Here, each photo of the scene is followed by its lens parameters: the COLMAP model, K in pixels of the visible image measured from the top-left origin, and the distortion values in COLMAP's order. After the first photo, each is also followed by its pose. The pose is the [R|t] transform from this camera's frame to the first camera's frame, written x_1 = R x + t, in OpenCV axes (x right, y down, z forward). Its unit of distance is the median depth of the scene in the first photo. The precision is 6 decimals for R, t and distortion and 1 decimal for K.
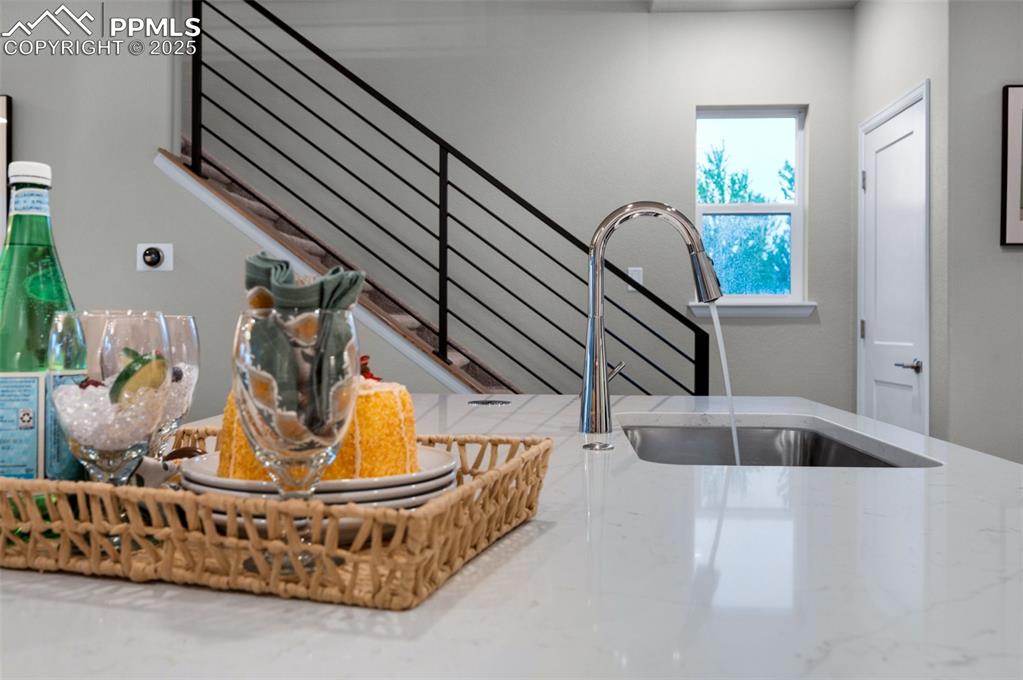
lens RADIAL K [[863.0, 0, 511.5], [0, 863.0, 340.0], [0, 0, 1]] dist [-0.005119, -0.004642]
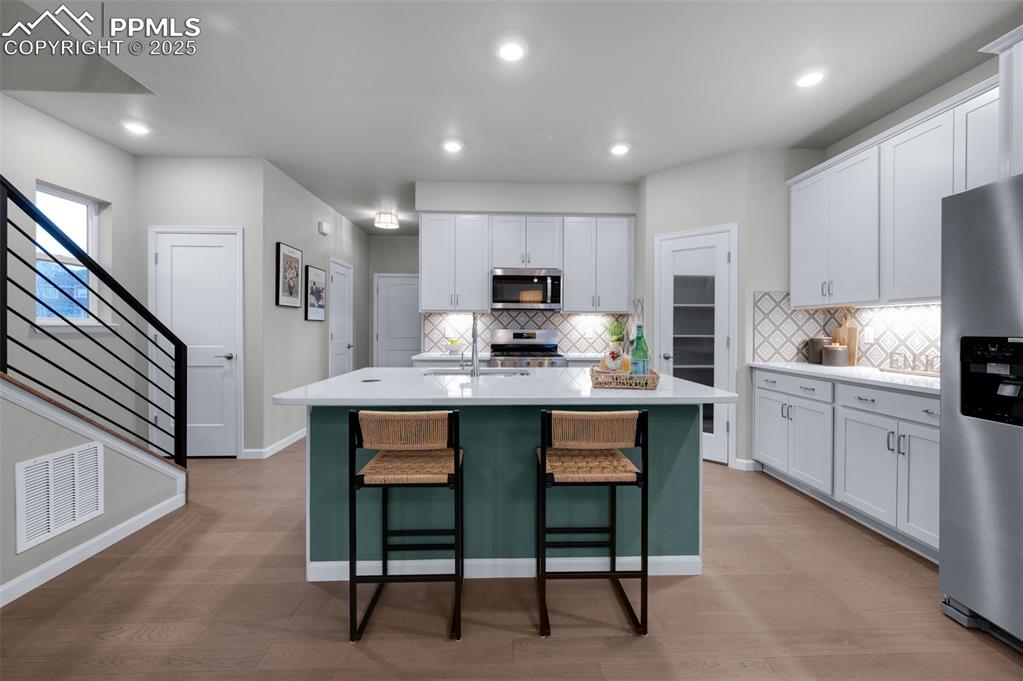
lens RADIAL K [[413.4, 0, 511.3], [0, 413.4, 329.7], [0, 0, 1]] dist [-0.000777, -0.000067]
pose [[-0.094688, -0.006968, 0.995483, -0.656421], [0.014986, 0.999852, 0.008424, -0.036820], [-0.995394, 0.015716, -0.094570, 0.411593]]
